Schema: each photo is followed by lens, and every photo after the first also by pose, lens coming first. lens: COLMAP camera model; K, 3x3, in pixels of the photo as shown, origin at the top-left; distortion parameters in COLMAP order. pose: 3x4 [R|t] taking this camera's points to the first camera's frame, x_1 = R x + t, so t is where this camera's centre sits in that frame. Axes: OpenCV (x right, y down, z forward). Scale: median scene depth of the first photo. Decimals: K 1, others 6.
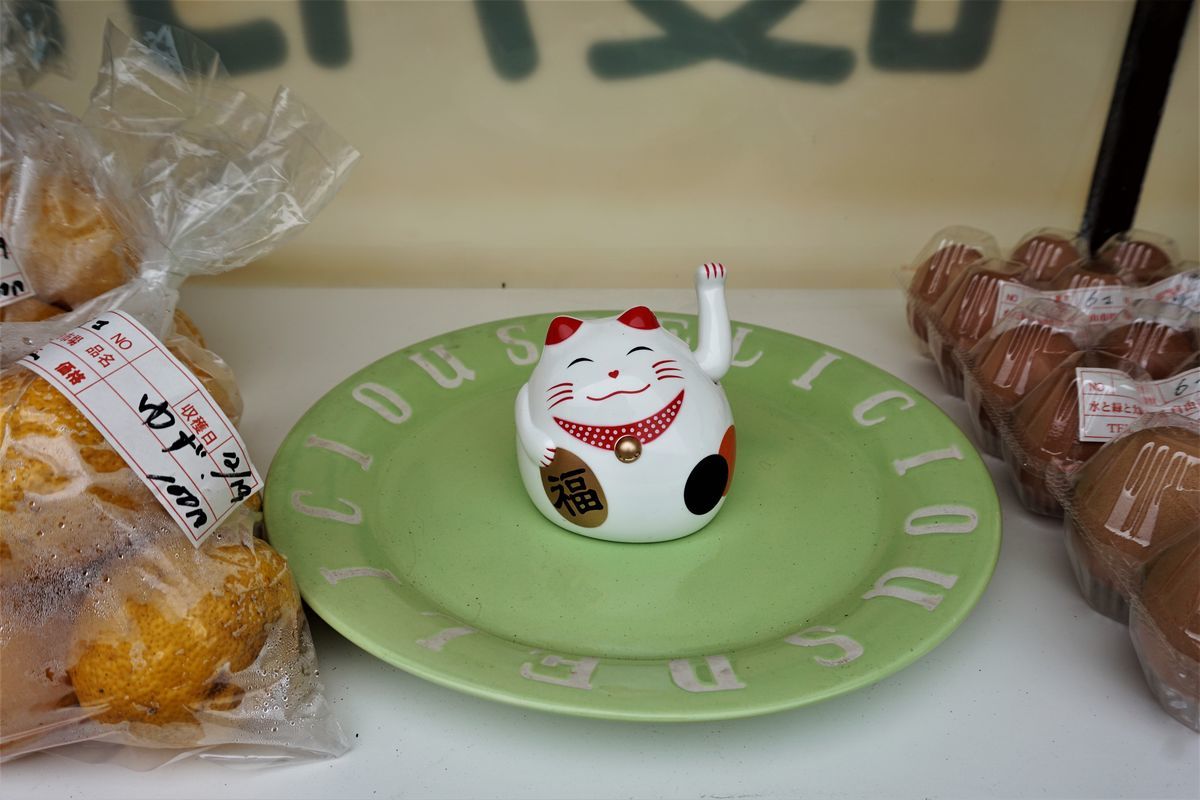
lens RADIAL K [[874.0, 0, 600.0], [0, 874.0, 400.0], [0, 0, 1]] dist [0.003541, 0.000888]
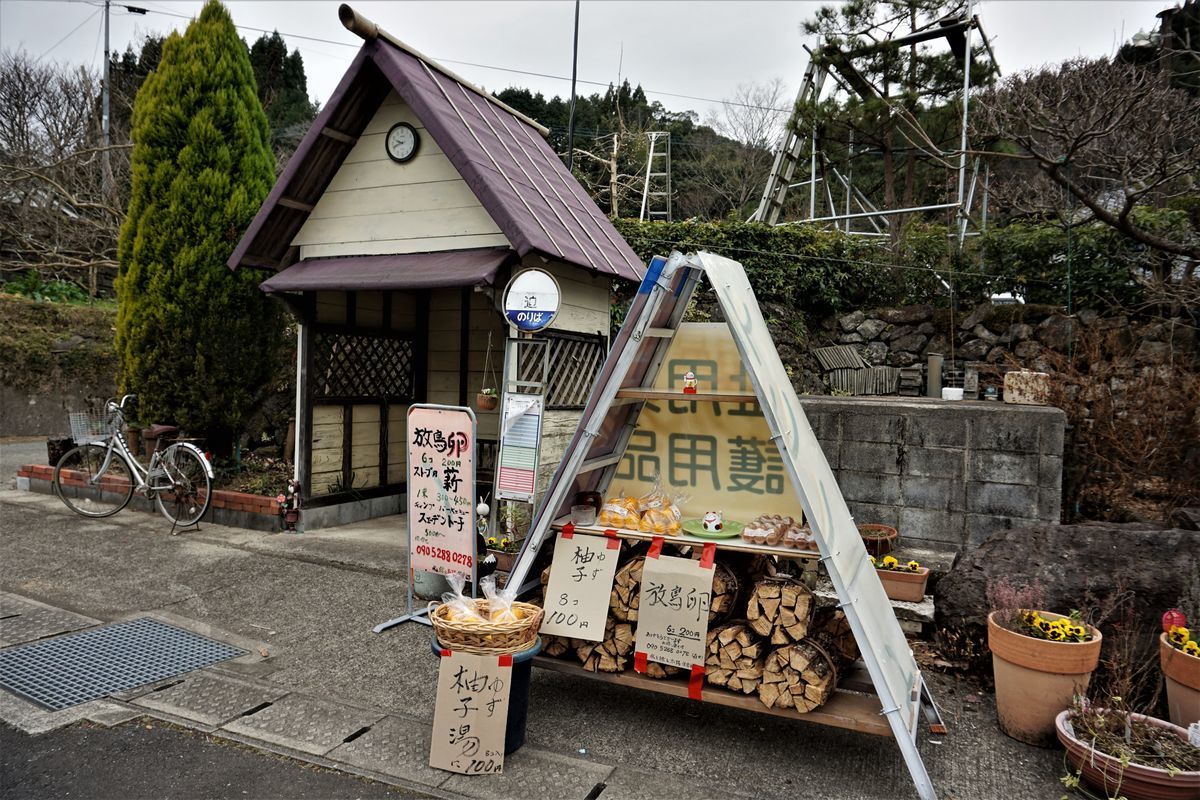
lens RADIAL K [[813.4, 0, 600.0], [0, 813.4, 400.0], [0, 0, 1]] dist [-0.045897, 0.004196]
pose [[0.911563, 0.035966, -0.409585, 2.925211], [-0.200870, 0.908150, -0.367308, 2.716296], [0.358754, 0.417097, 0.835060, -8.839706]]
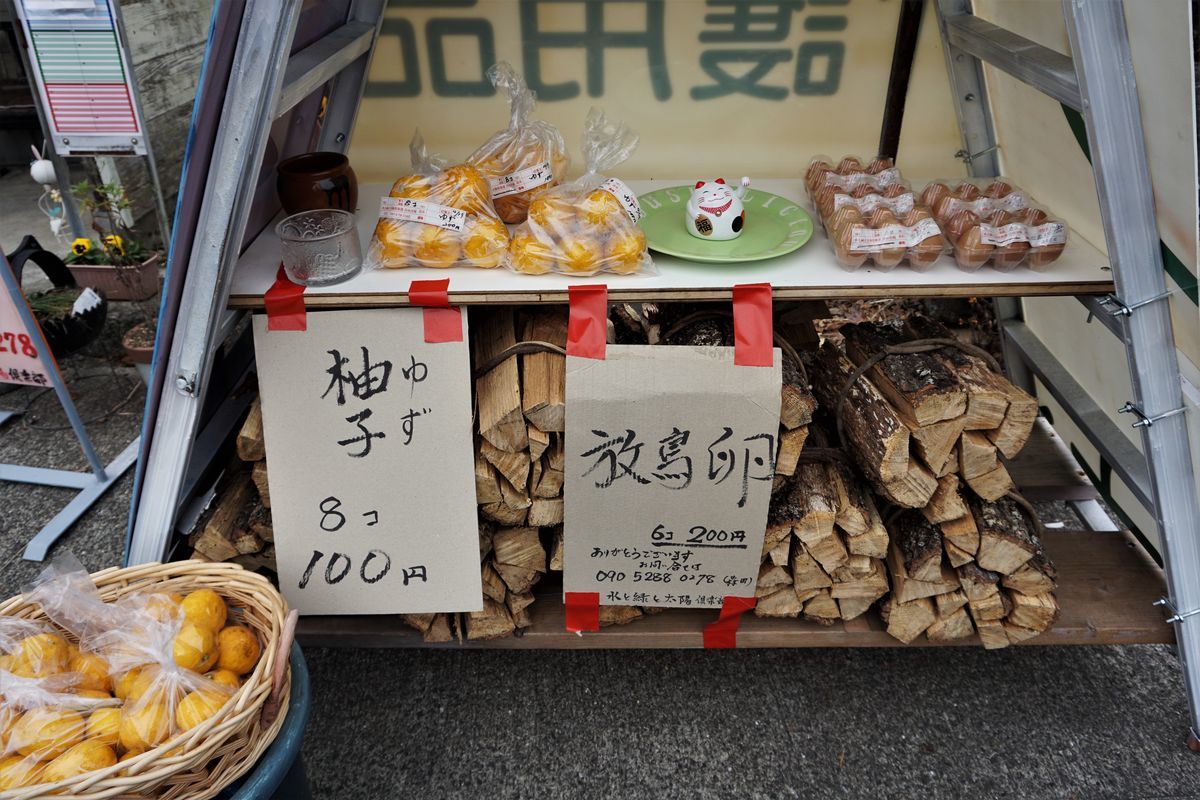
lens RADIAL K [[813.4, 0, 600.0], [0, 813.4, 400.0], [0, 0, 1]] dist [-0.045897, 0.004196]
pose [[0.999763, -0.011994, -0.018183, -0.430560], [0.013904, 0.993962, 0.108844, 0.468616], [0.016768, -0.109071, 0.993893, -2.667068]]
